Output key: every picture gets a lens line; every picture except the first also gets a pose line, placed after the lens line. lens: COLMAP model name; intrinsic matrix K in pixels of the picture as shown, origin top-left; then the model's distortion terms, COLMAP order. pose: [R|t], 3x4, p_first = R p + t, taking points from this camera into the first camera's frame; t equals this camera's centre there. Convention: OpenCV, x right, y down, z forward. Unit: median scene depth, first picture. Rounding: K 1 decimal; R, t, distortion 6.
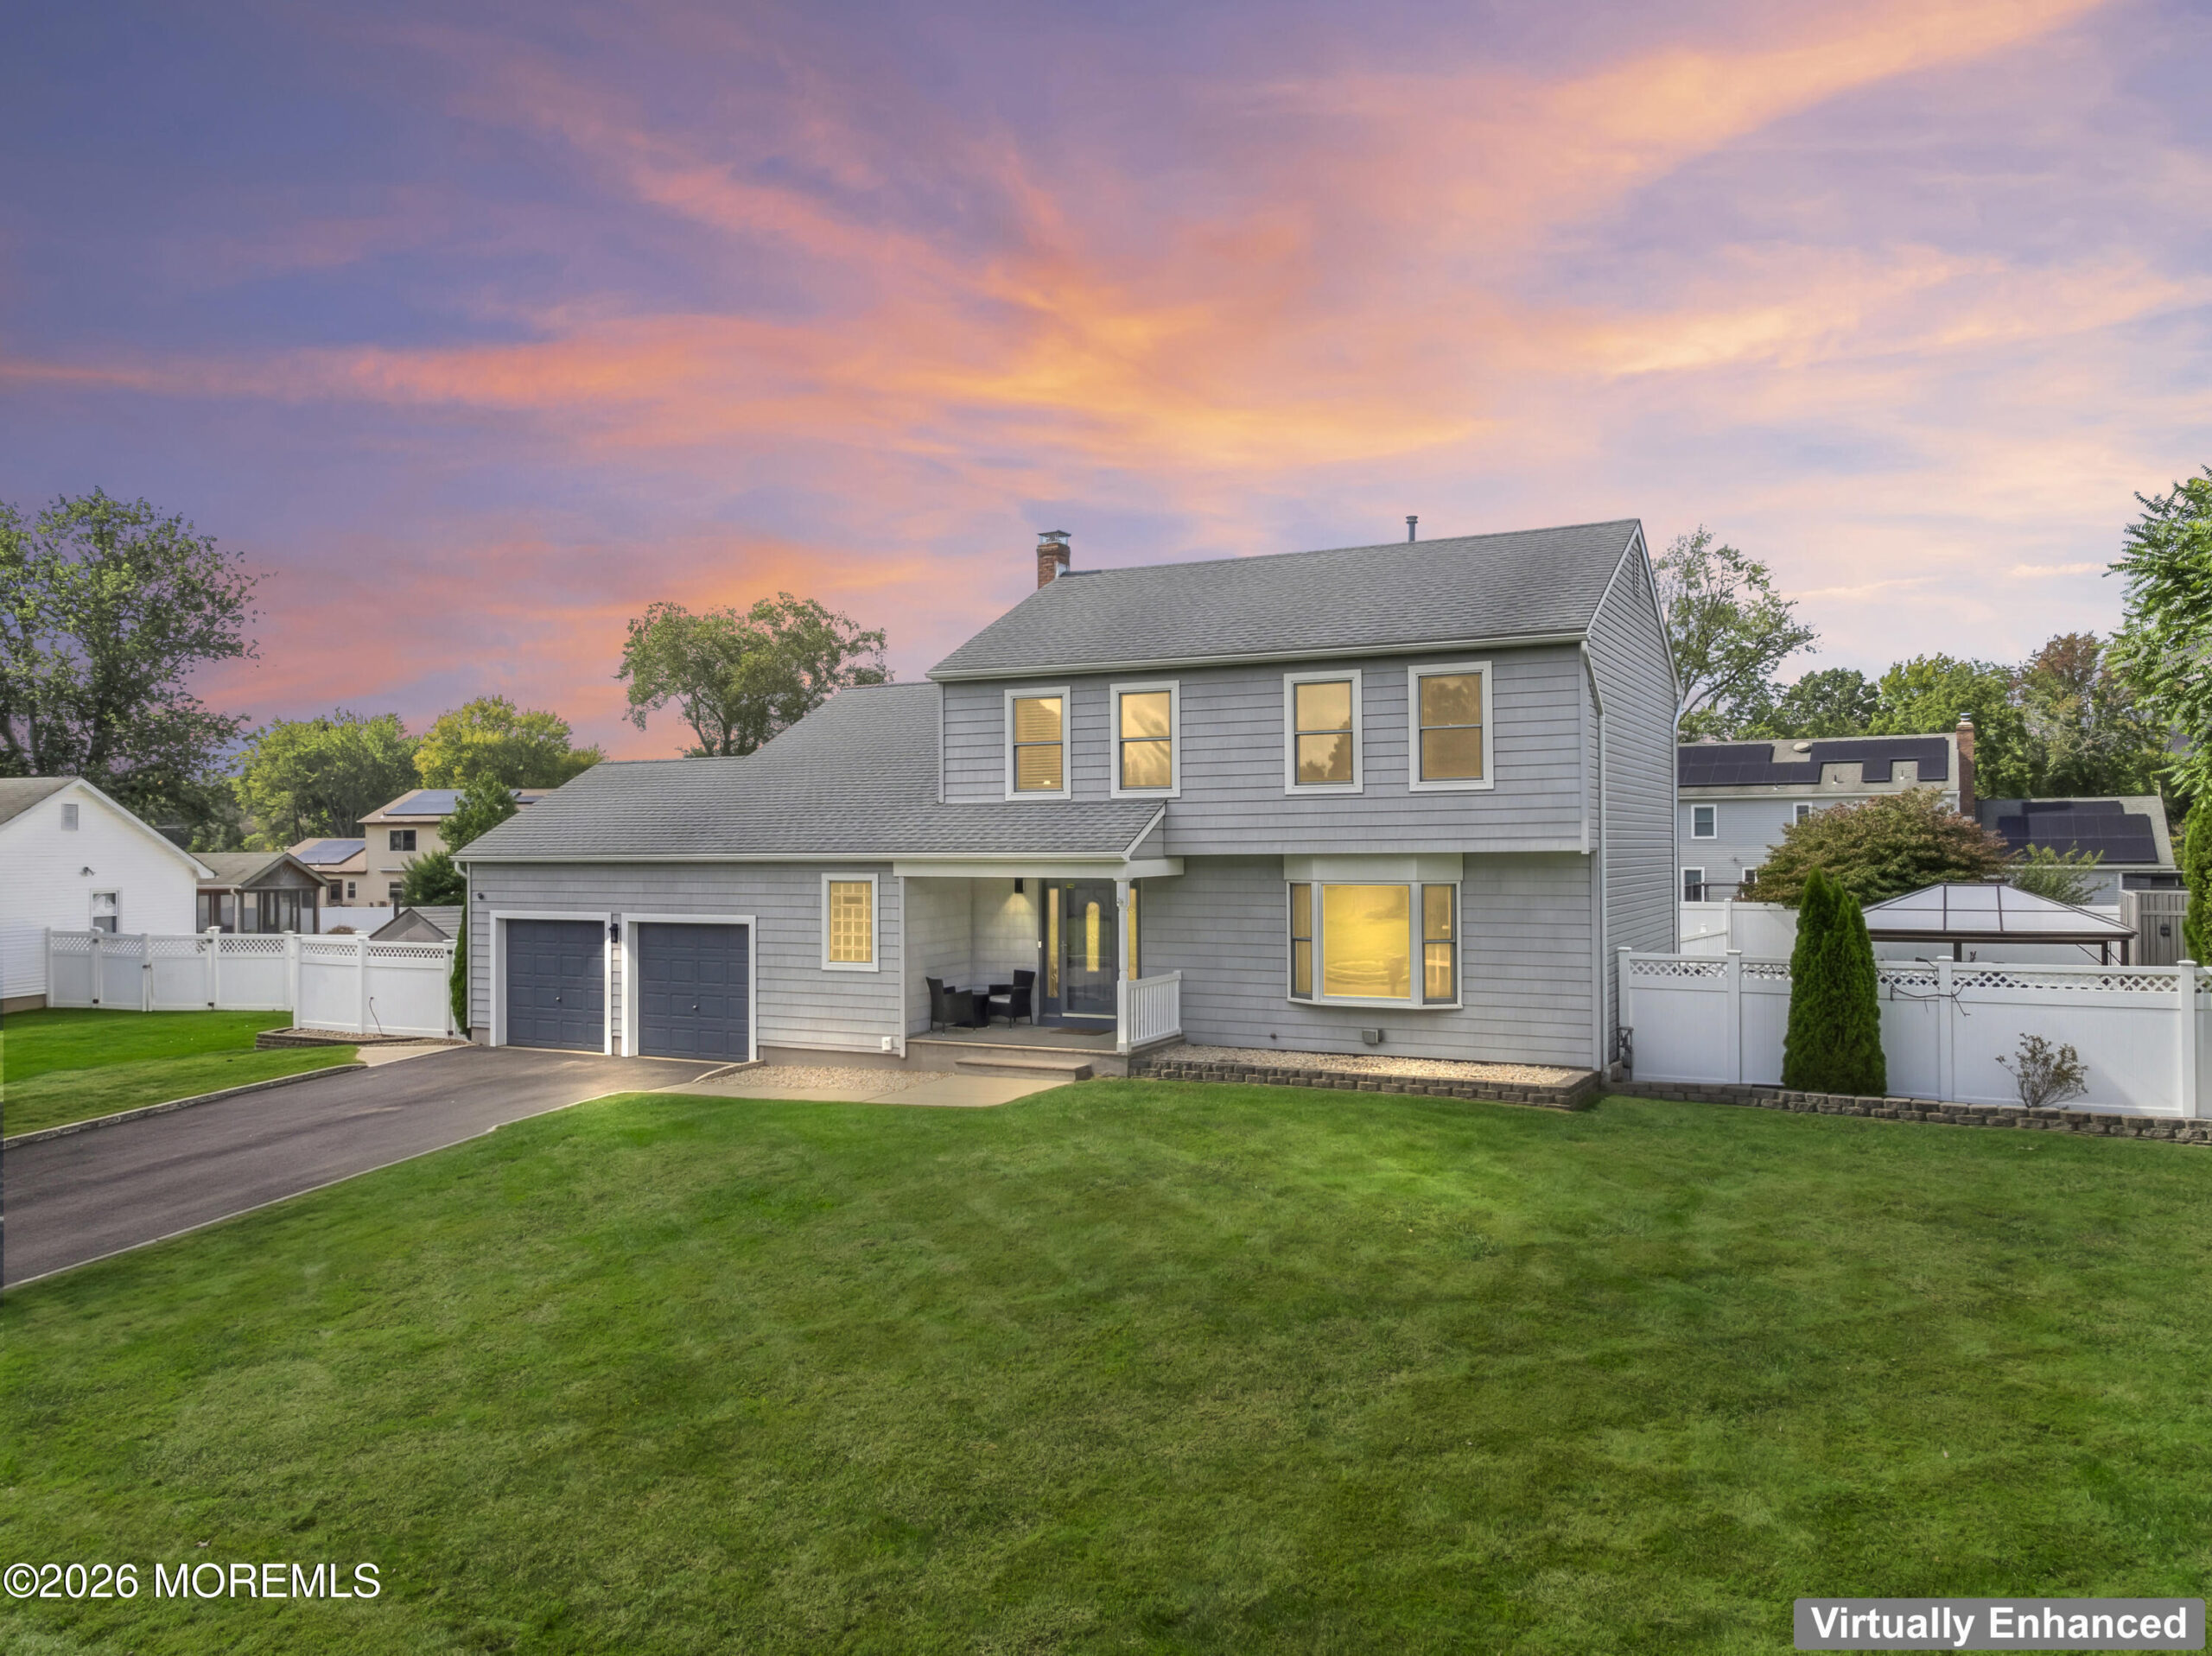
lens RADIAL K [[1572.4, 0, 1107.8], [0, 1572.4, 825.4], [0, 0, 1]] dist [-0.054515, 0.019948]
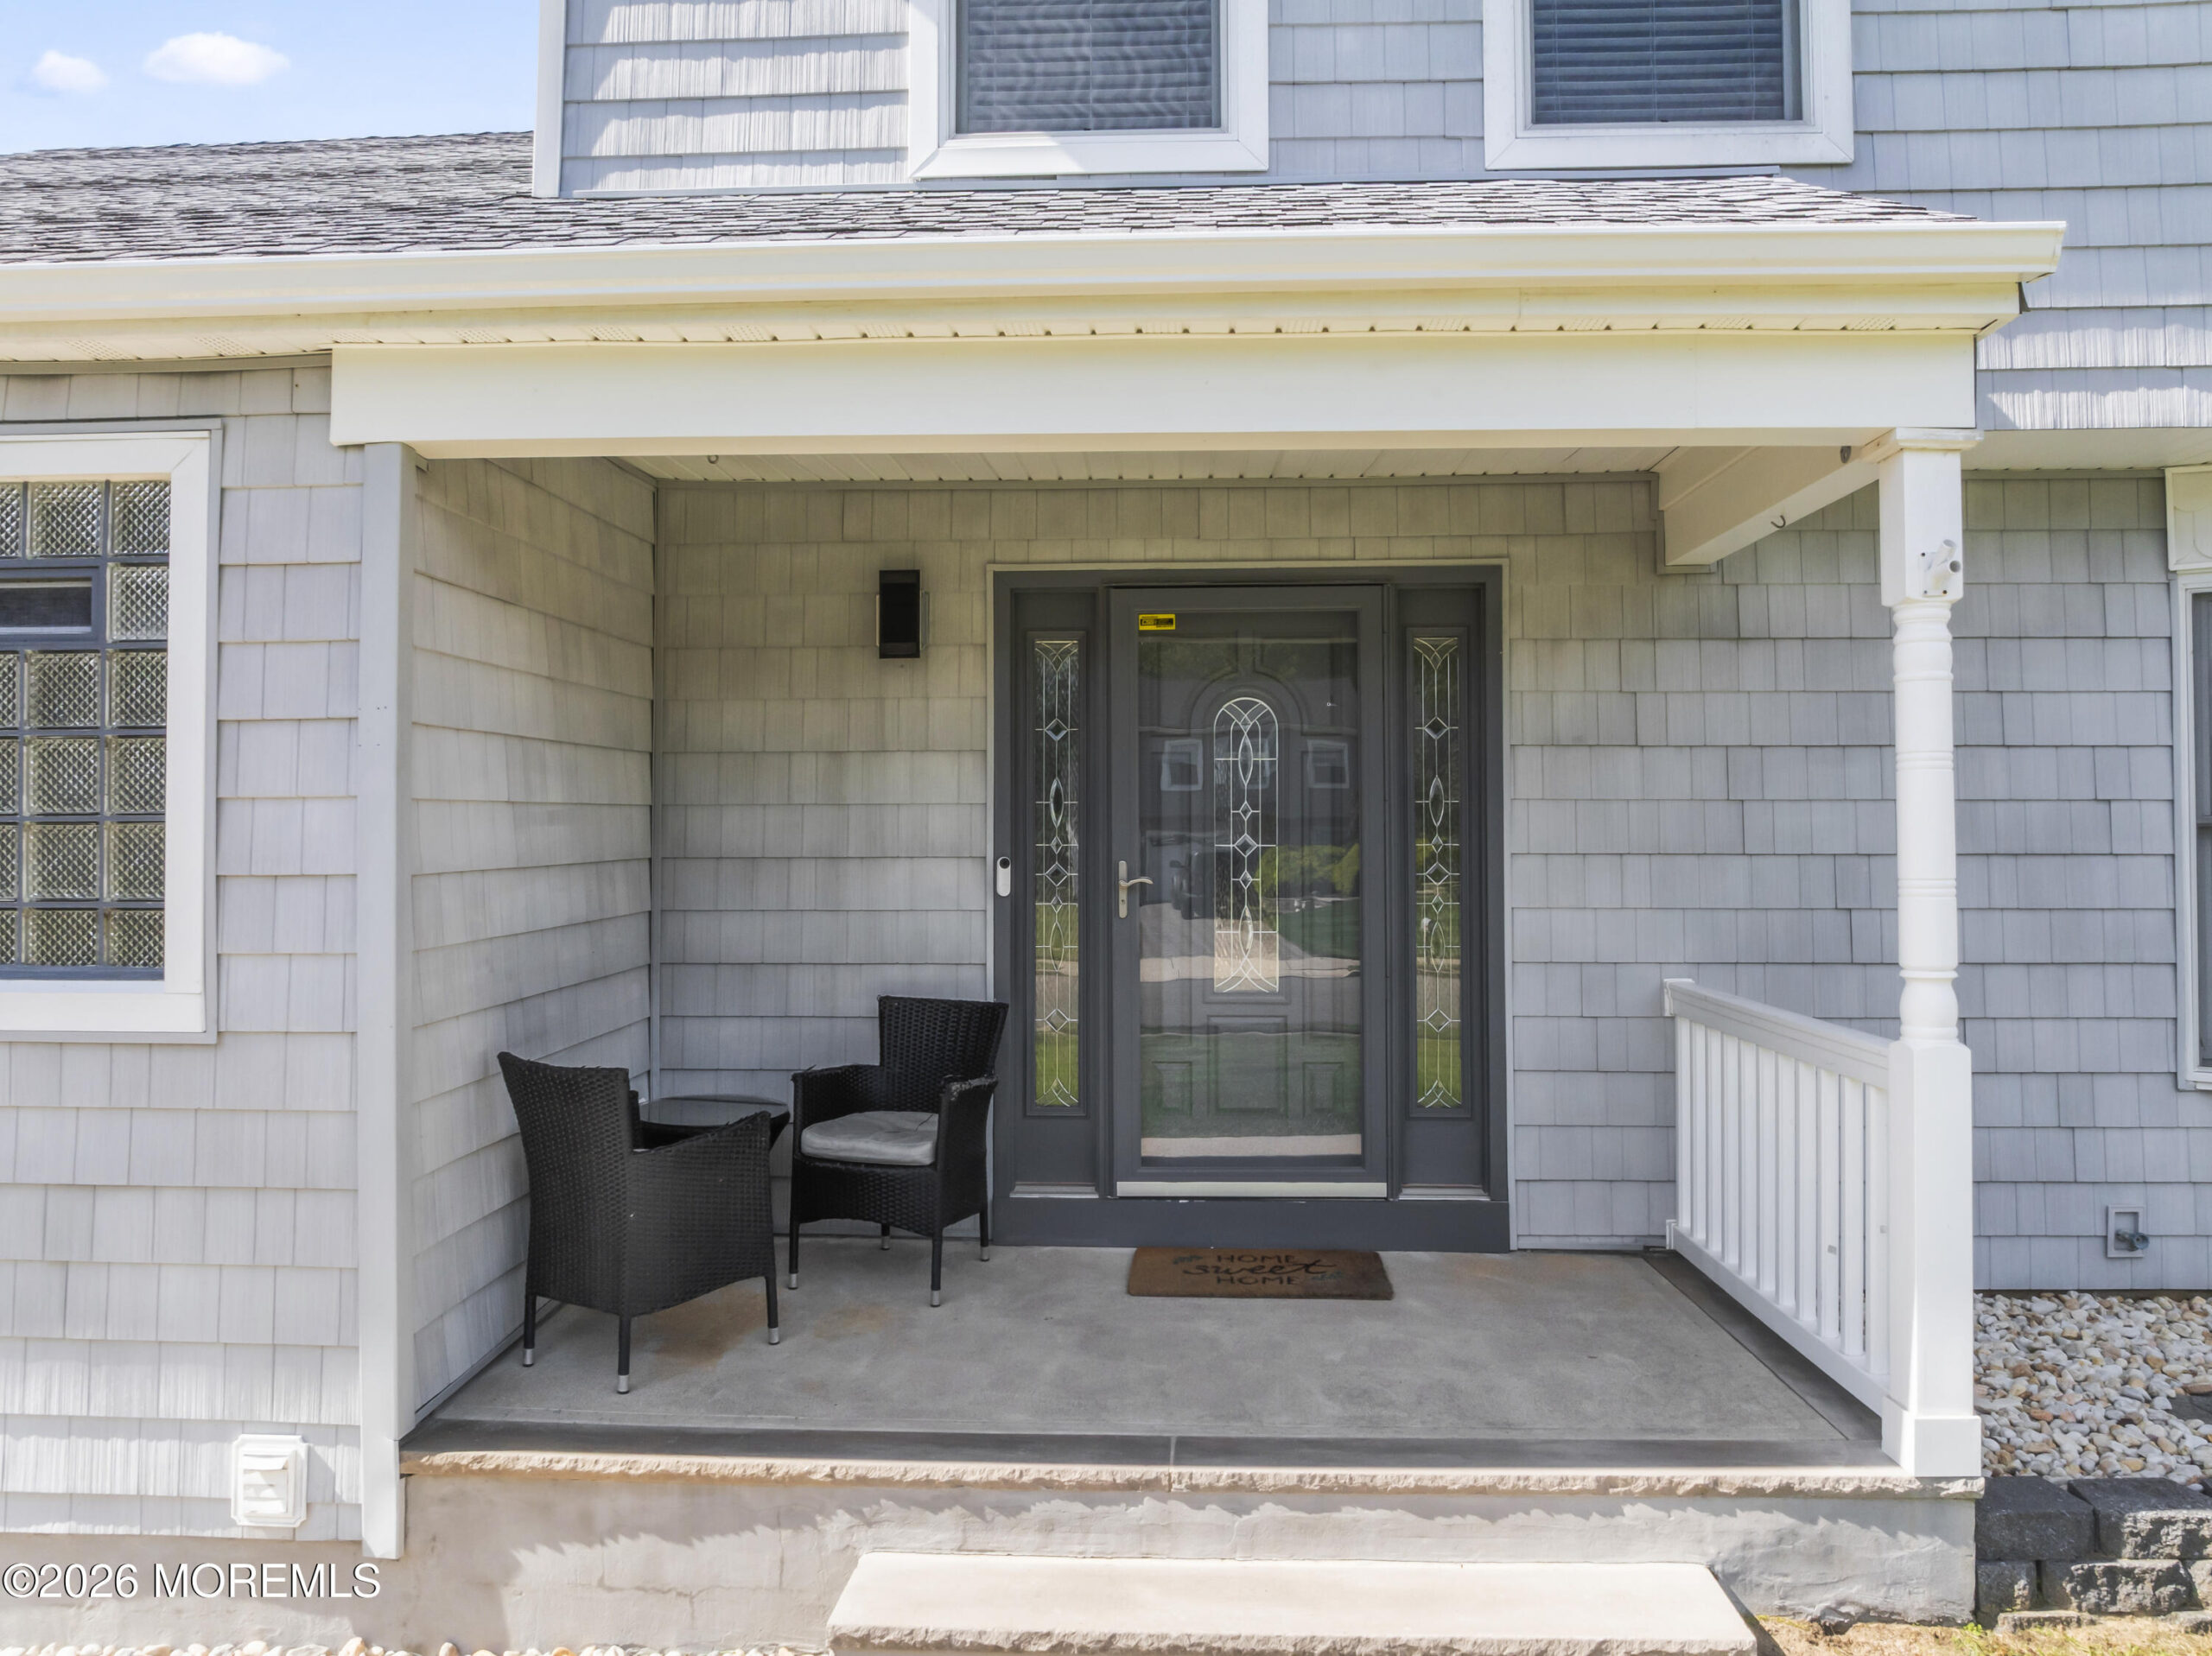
lens RADIAL K [[1572.4, 0, 1102.6], [0, 1572.4, 820.2], [0, 0, 1]] dist [-0.054515, 0.019948]
pose [[0.915129, 0.007624, 0.403089, -0.124281], [-0.009460, 0.999952, 0.002564, 0.067802], [-0.403050, -0.006159, 0.915157, 0.803895]]
